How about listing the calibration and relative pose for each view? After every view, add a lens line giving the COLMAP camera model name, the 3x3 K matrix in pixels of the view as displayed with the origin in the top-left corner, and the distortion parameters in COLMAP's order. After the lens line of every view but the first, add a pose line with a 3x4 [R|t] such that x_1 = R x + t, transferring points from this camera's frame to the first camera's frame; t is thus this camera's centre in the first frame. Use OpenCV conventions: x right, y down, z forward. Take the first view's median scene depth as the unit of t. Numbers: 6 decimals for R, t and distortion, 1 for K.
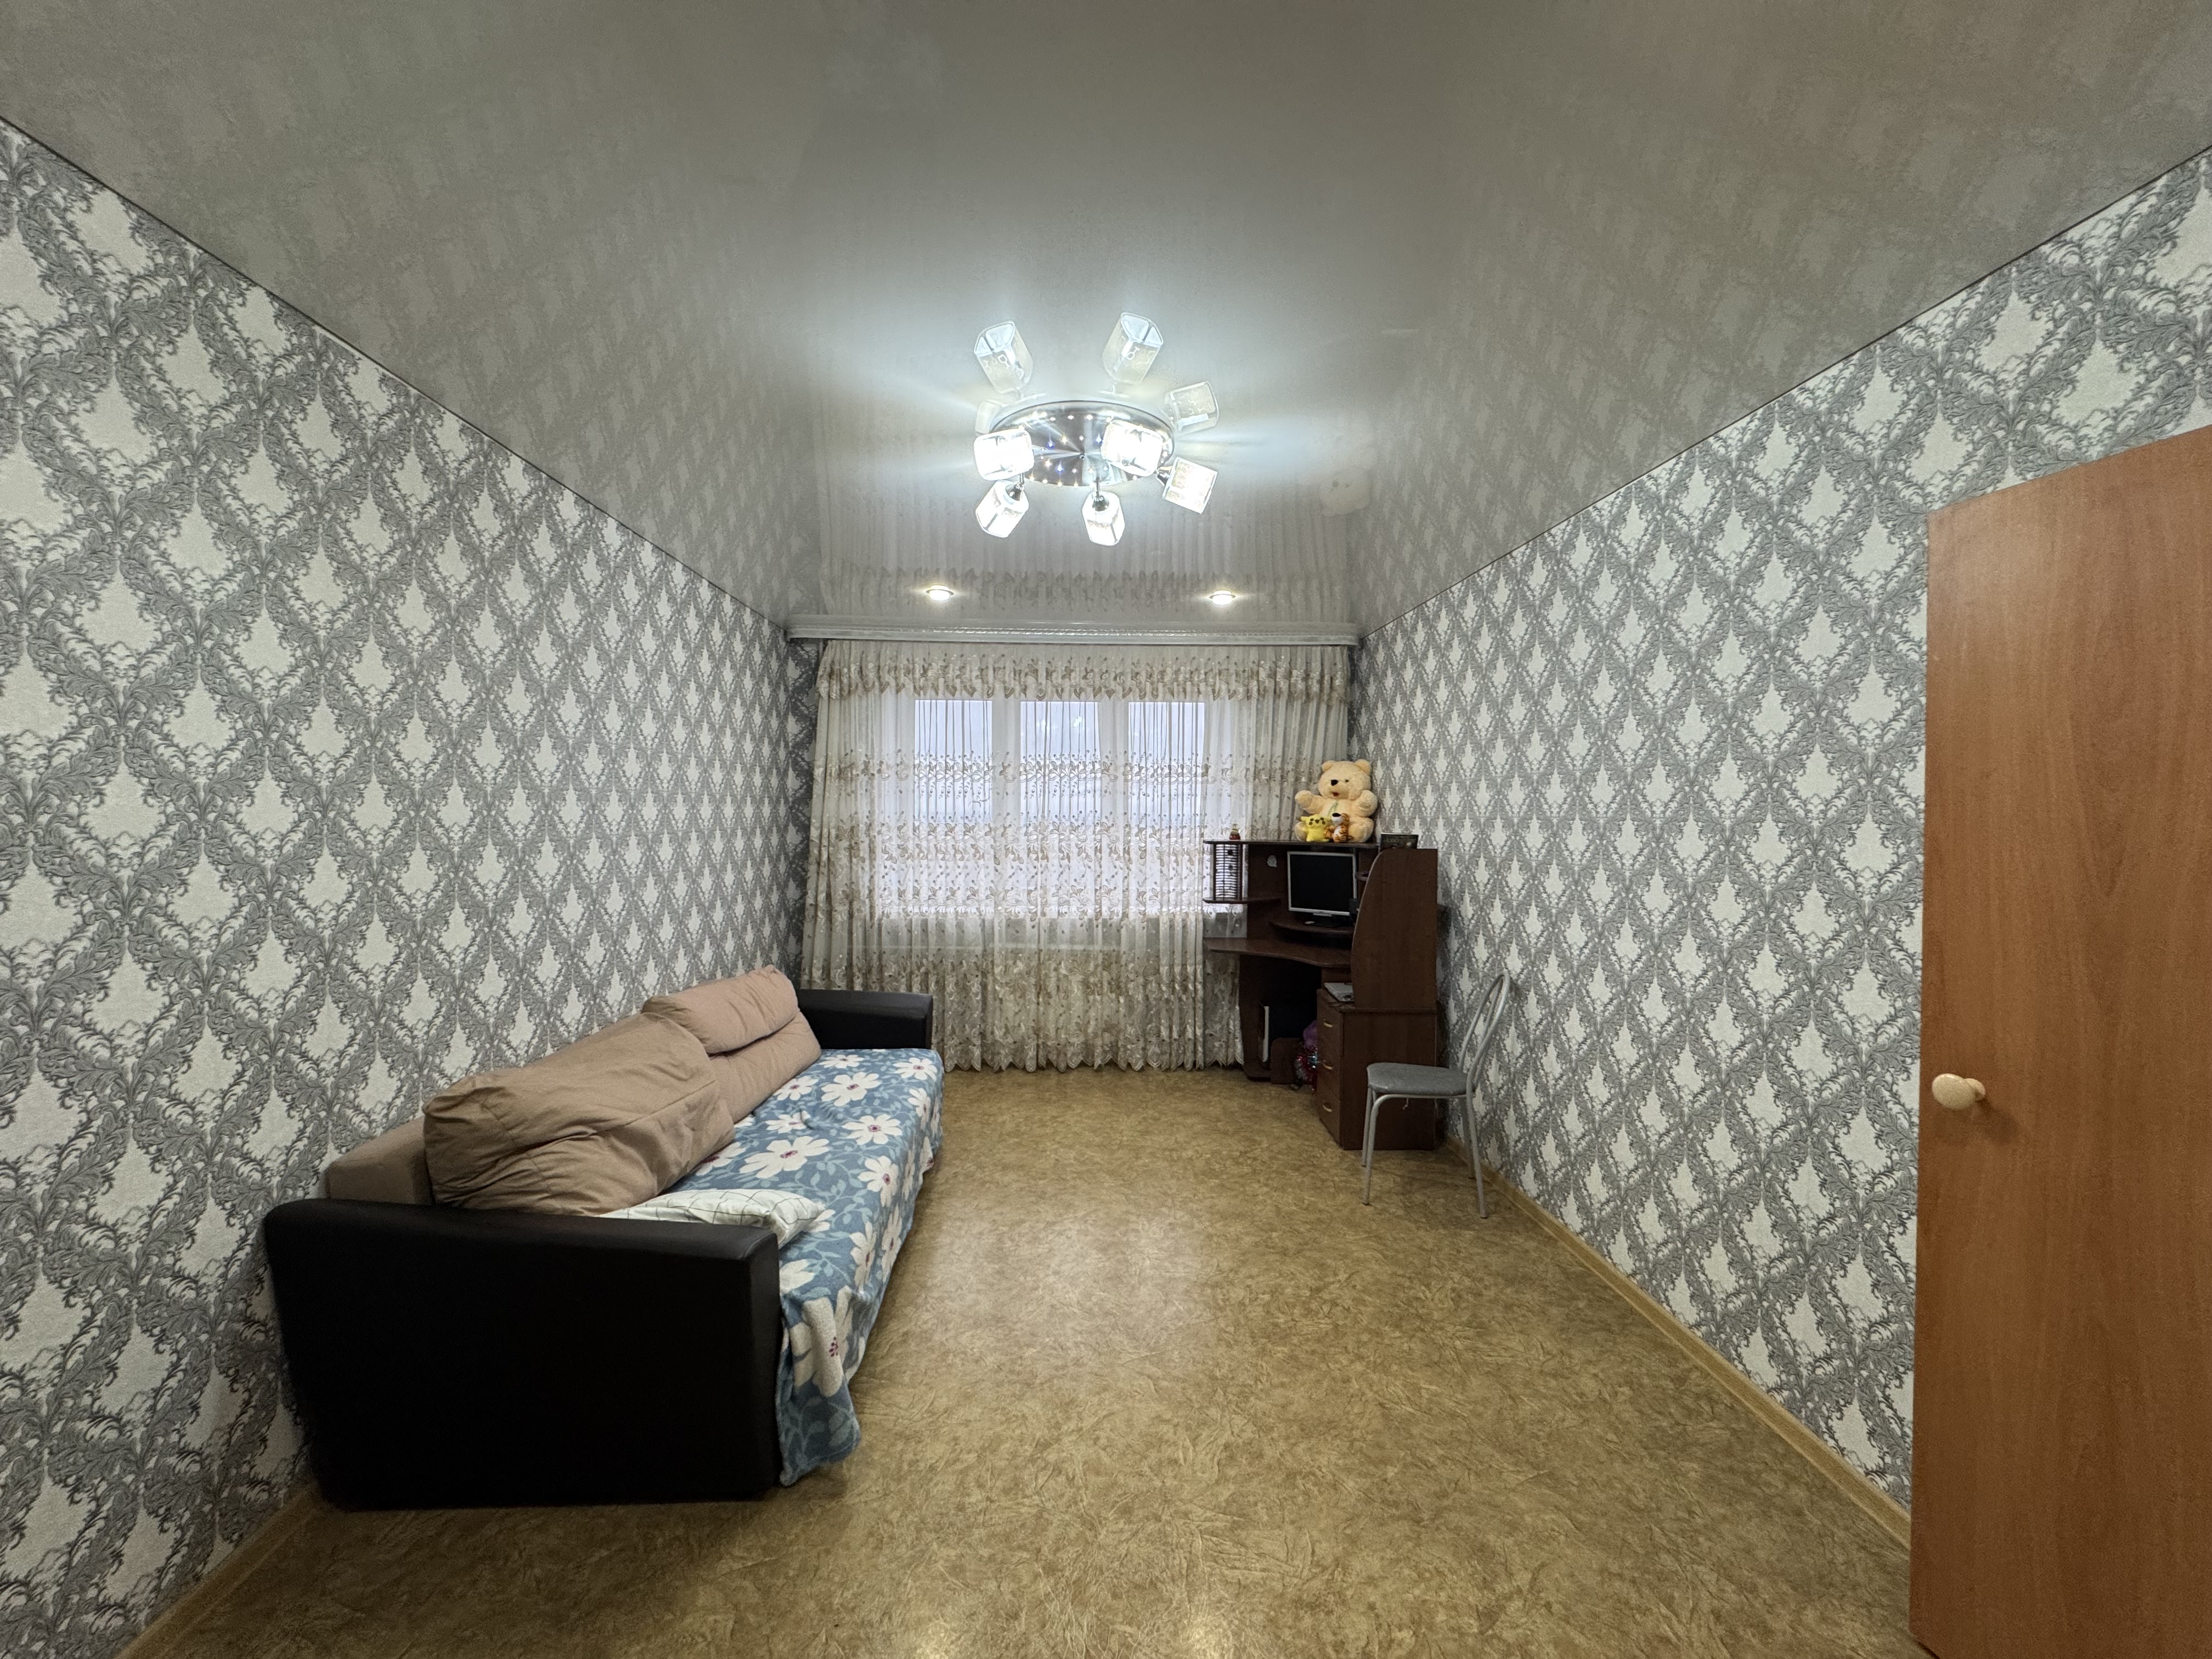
lens RADIAL K [[881.8, 0, 1102.0], [0, 881.8, 827.5], [0, 0, 1]] dist [-0.003608, -0.000260]
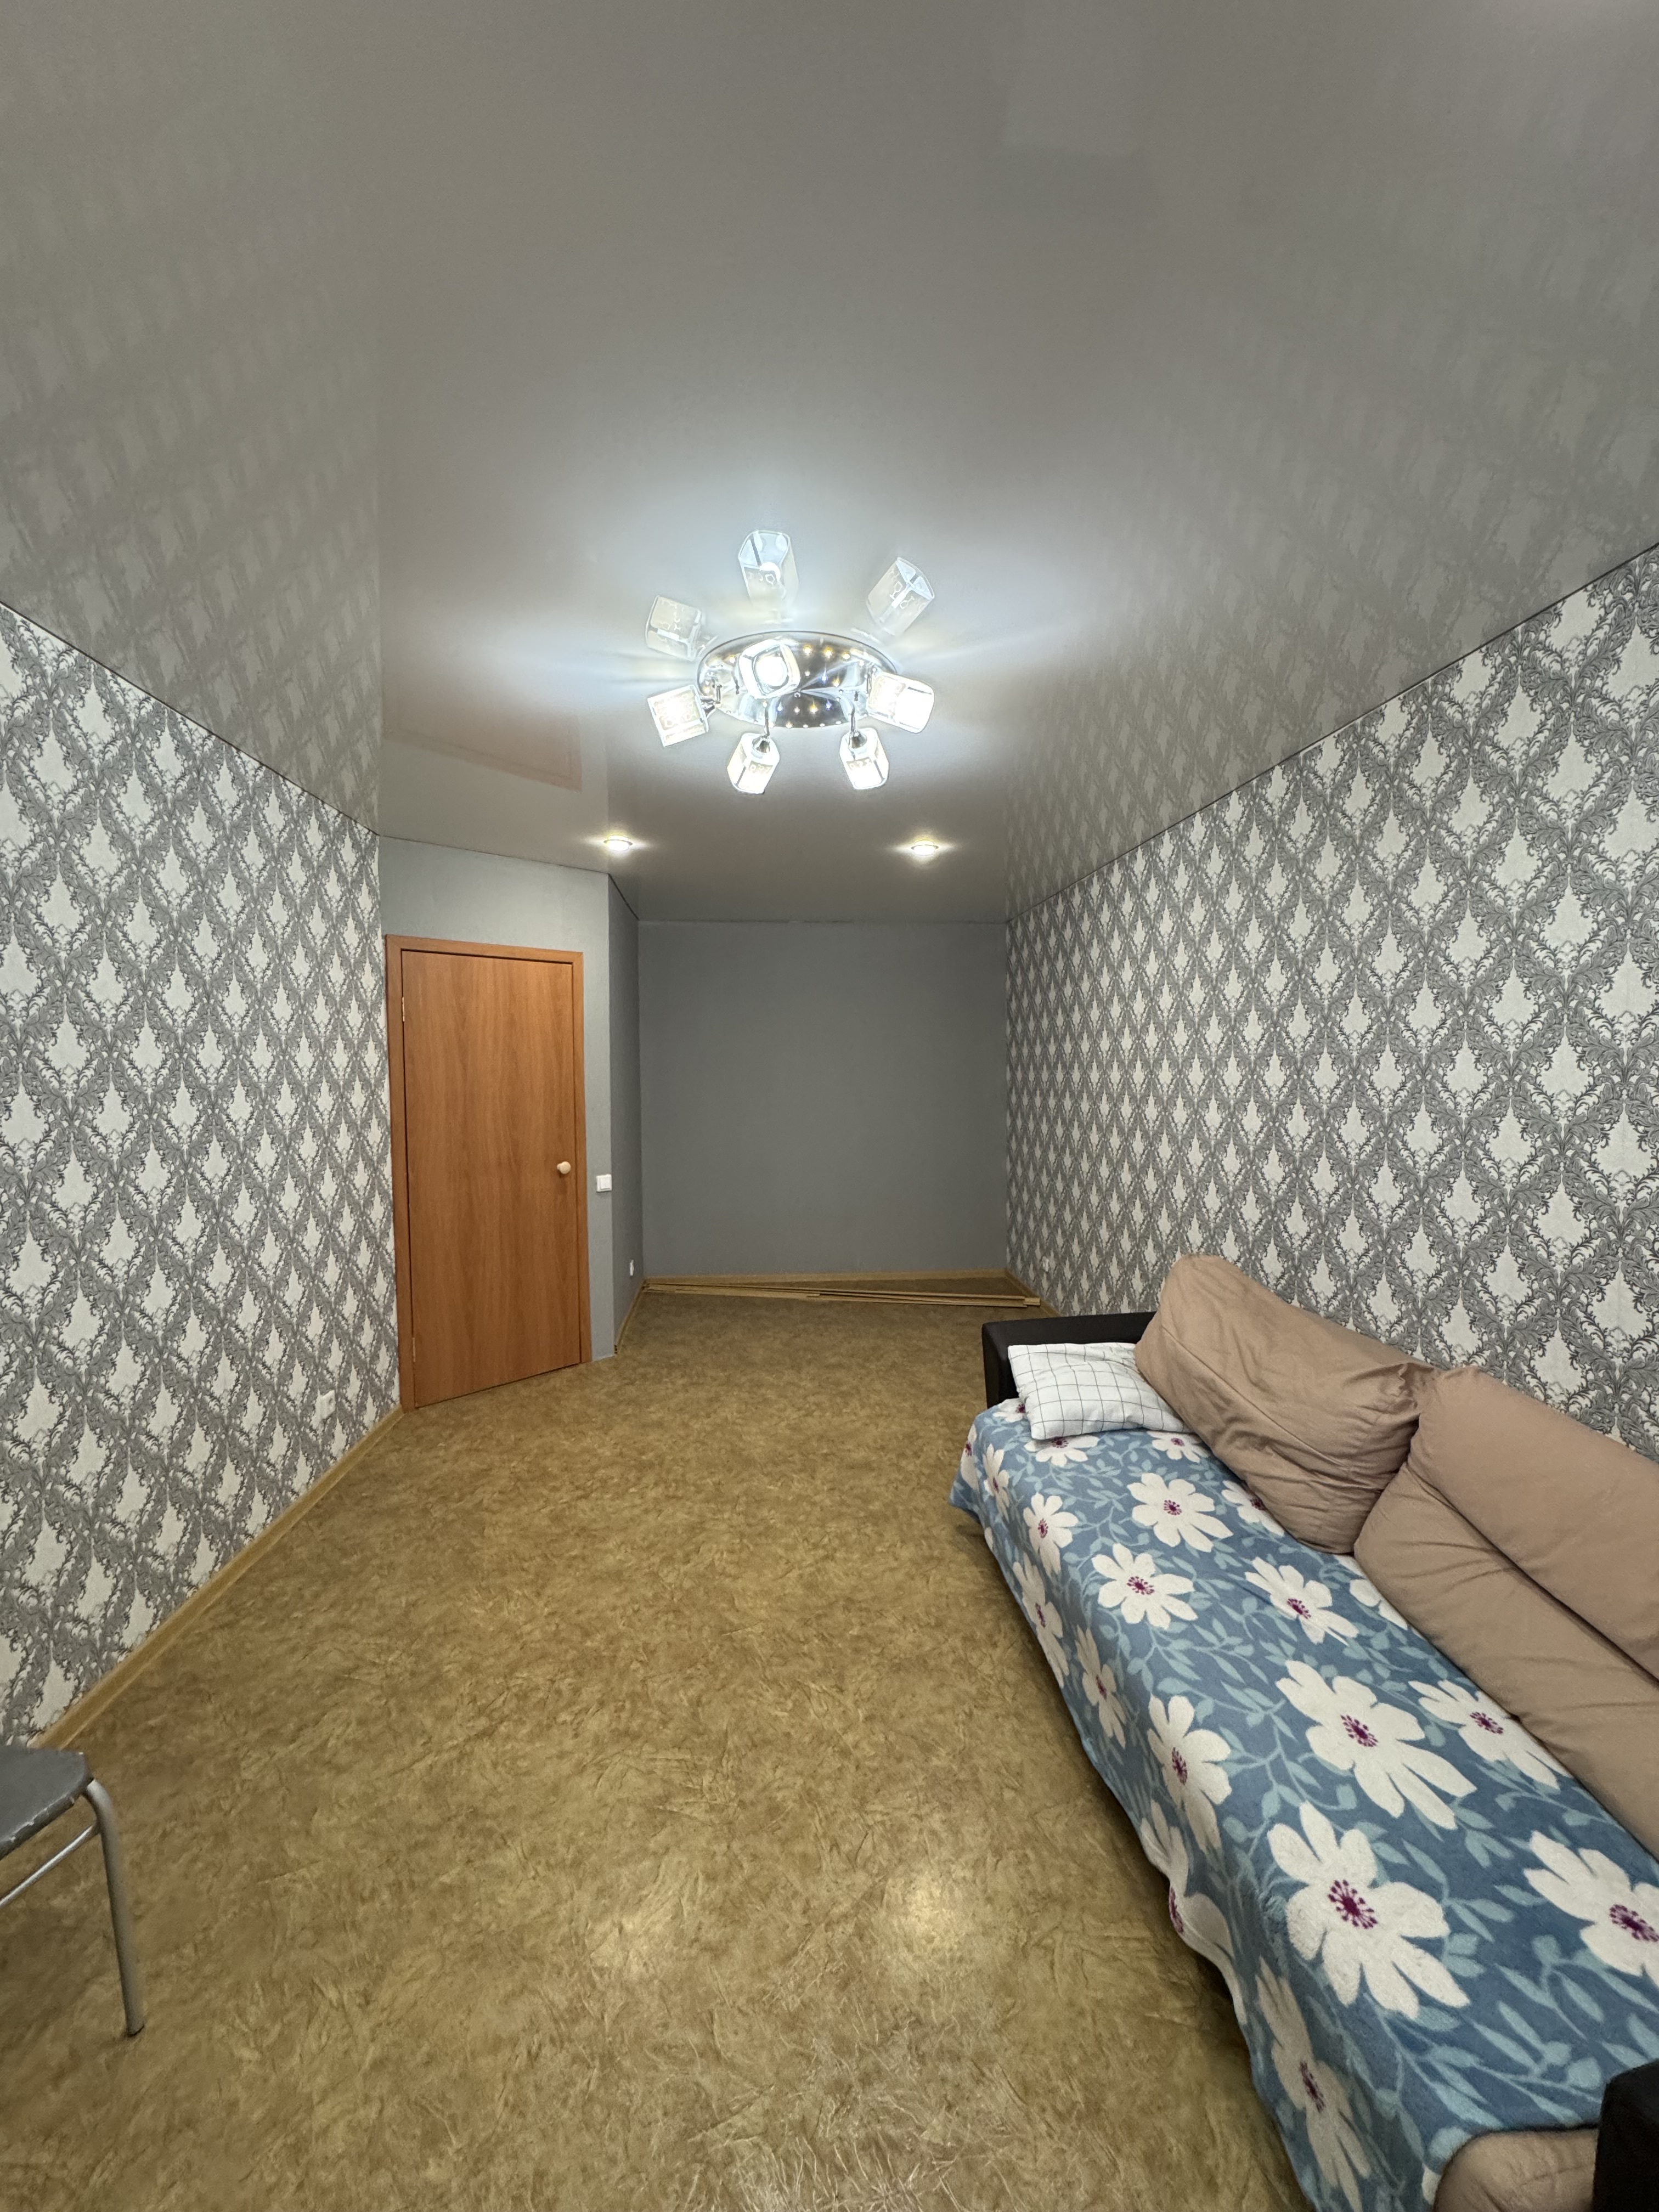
lens RADIAL K [[881.8, 0, 828.2], [0, 881.8, 1098.1], [0, 0, 1]] dist [-0.003608, -0.000260]
pose [[-0.999166, 0.004845, -0.040547, -0.007618], [0.002570, 0.998428, 0.055988, -0.024422], [0.040754, 0.055837, -0.997608, 0.959253]]
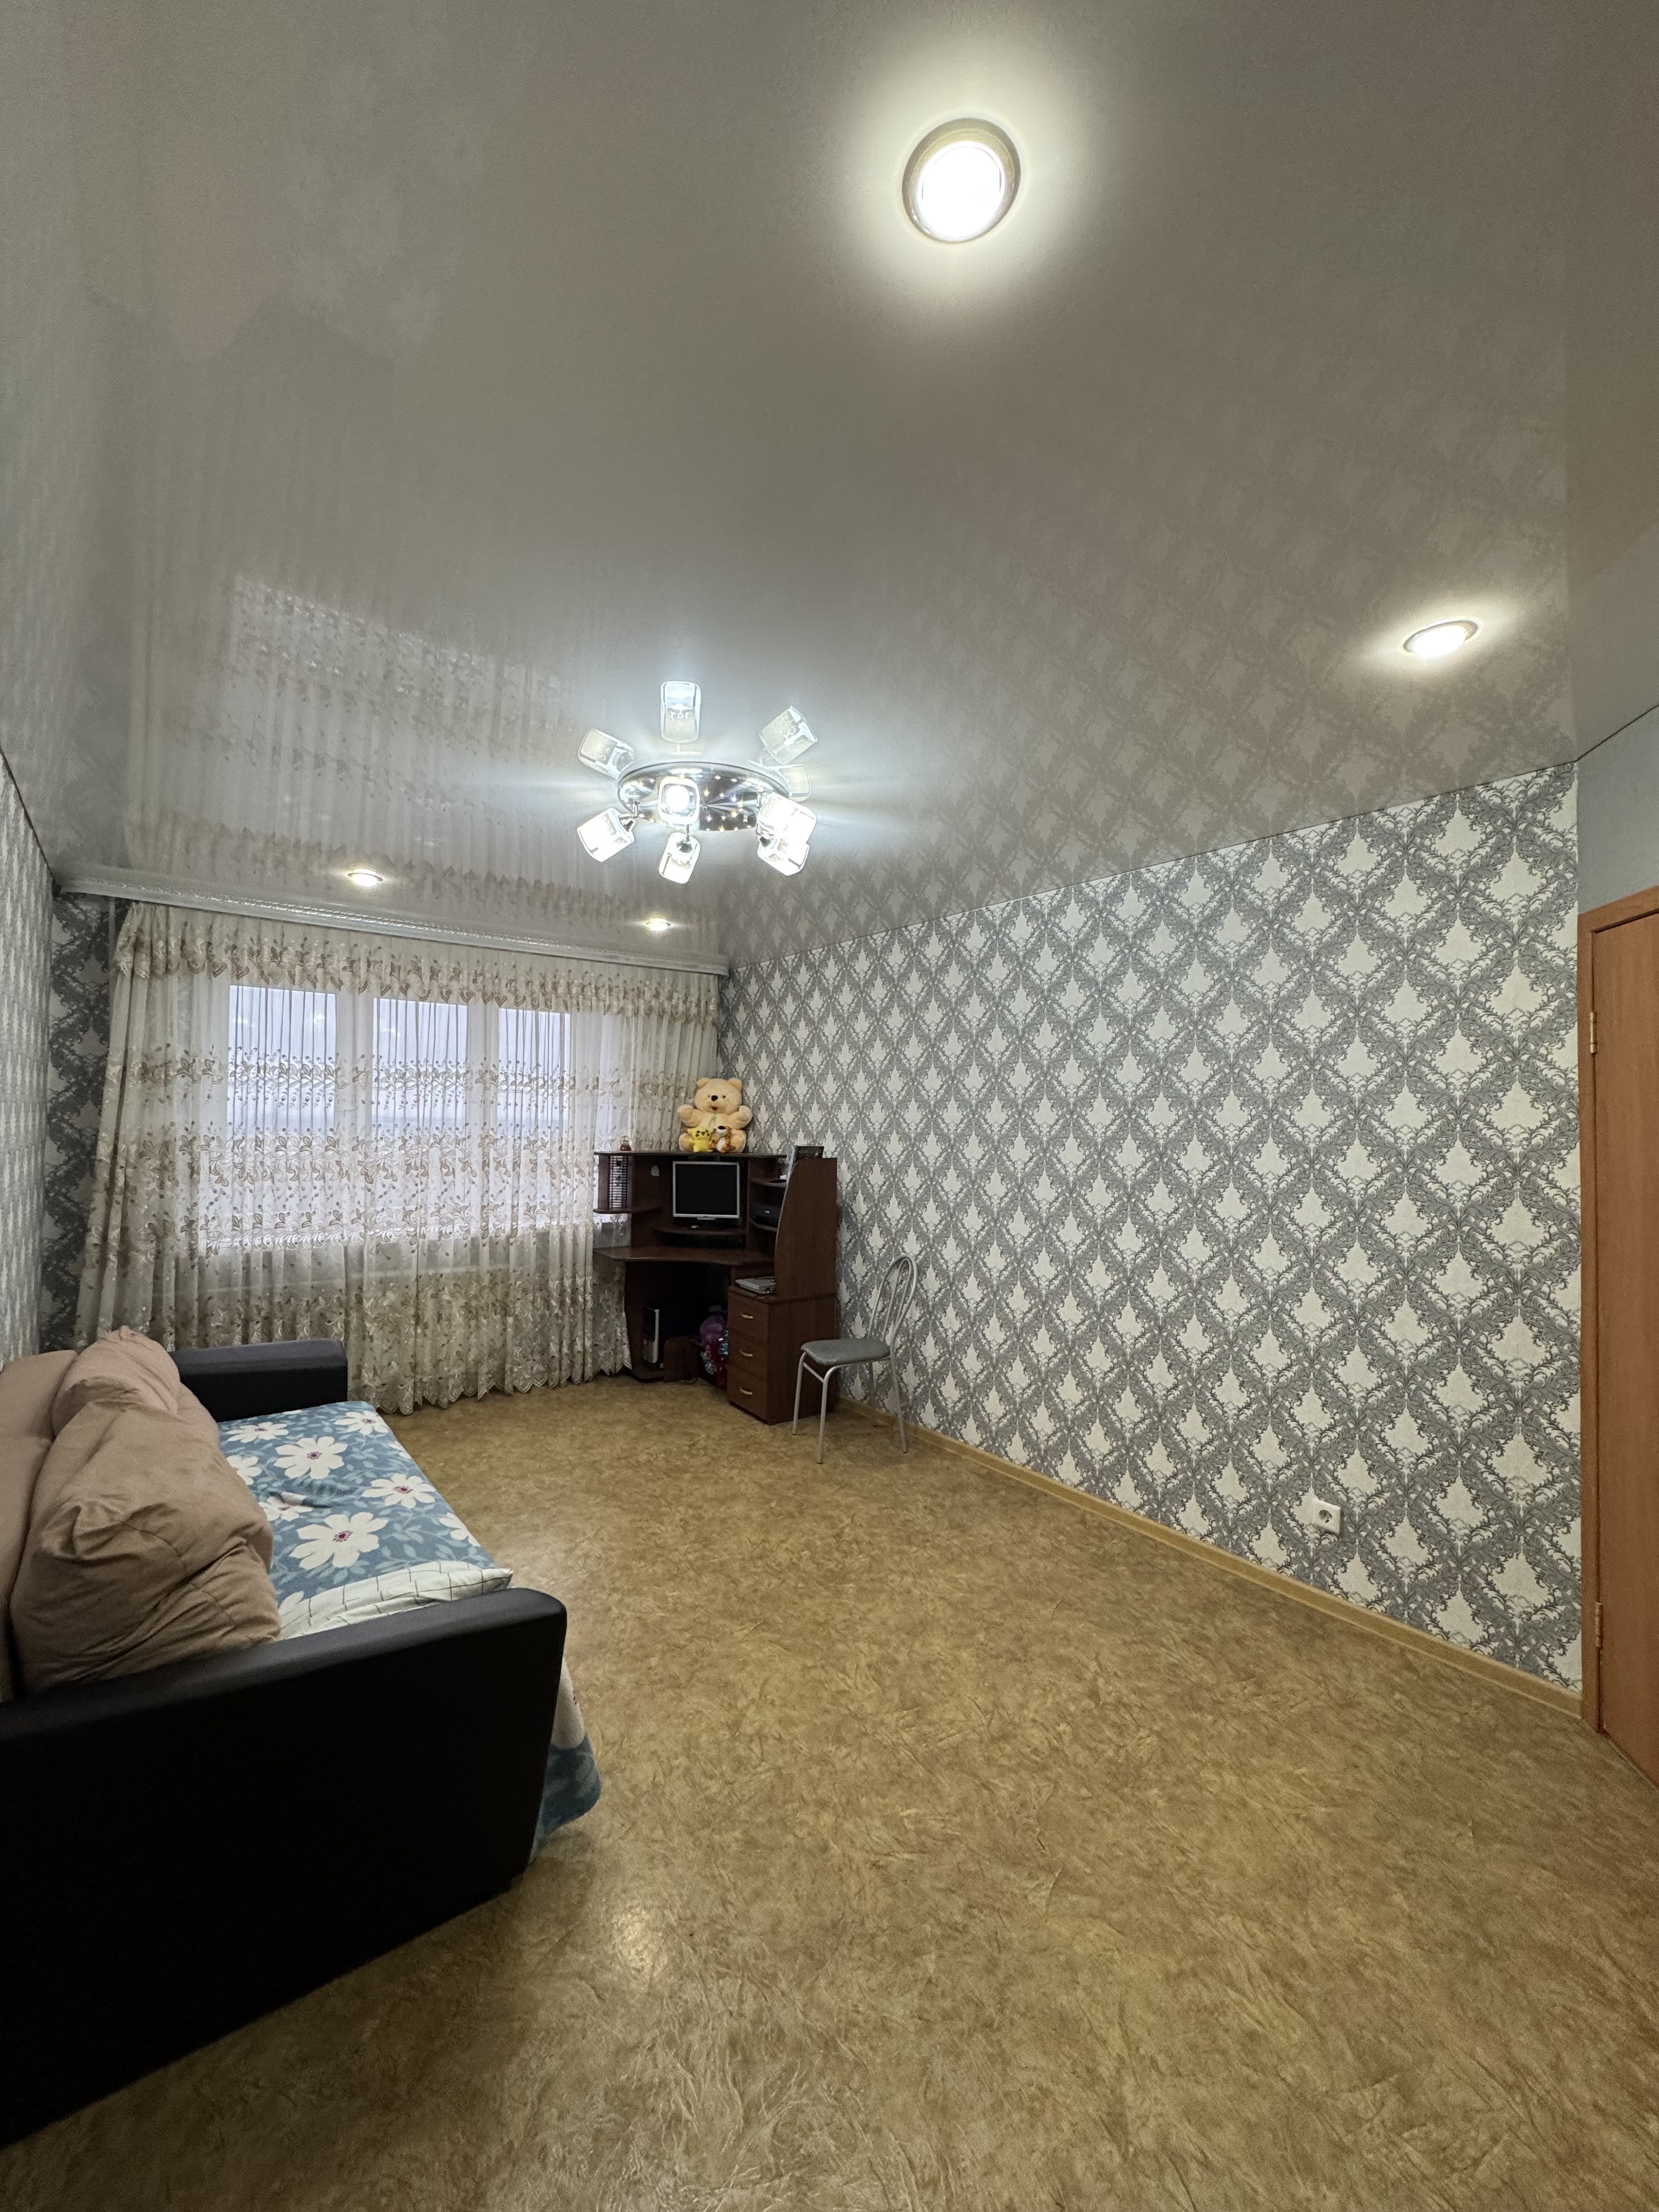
lens RADIAL K [[881.8, 0, 833.1], [0, 881.8, 1103.8], [0, 0, 1]] dist [-0.003608, -0.000260]
pose [[0.815849, 0.016715, 0.578023, -0.254272], [0.000914, 0.999544, -0.030195, -0.010378], [-0.578264, 0.025163, 0.815461, 0.013952]]
